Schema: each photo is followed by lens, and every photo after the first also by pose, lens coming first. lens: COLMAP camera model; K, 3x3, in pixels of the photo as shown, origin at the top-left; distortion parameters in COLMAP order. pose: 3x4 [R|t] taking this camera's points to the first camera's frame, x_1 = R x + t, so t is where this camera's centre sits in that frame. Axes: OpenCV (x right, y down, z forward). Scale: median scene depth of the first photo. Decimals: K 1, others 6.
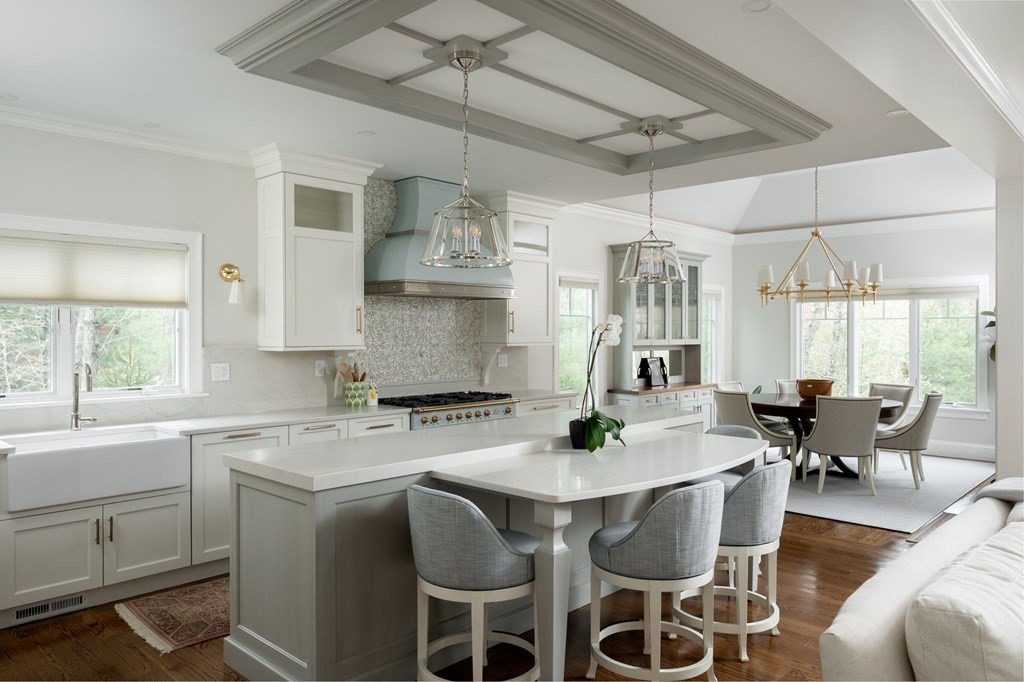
lens RADIAL K [[711.7, 0, 512.0], [0, 711.7, 341.0], [0, 0, 1]] dist [0.002343, 0.002329]
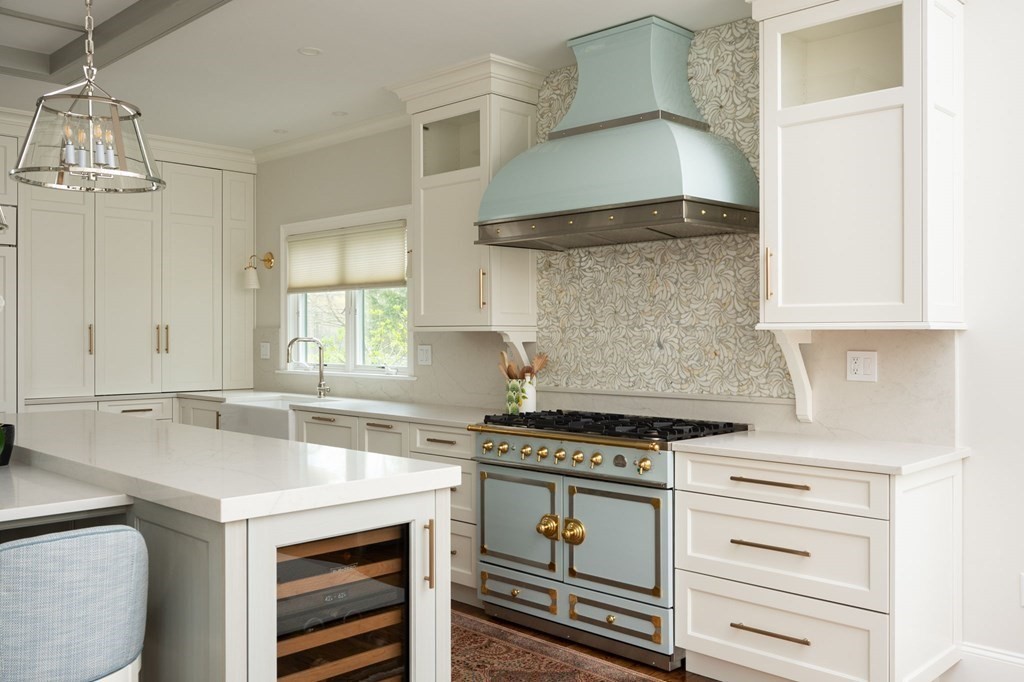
lens RADIAL K [[919.0, 0, 512.0], [0, 919.0, 341.0], [0, 0, 1]] dist [0.000641, 0.000945]
pose [[-0.016820, 0.009071, -0.999817, 0.463445], [-0.010718, 0.999900, 0.009252, 0.008589], [0.999801, 0.010871, -0.016721, 0.703637]]
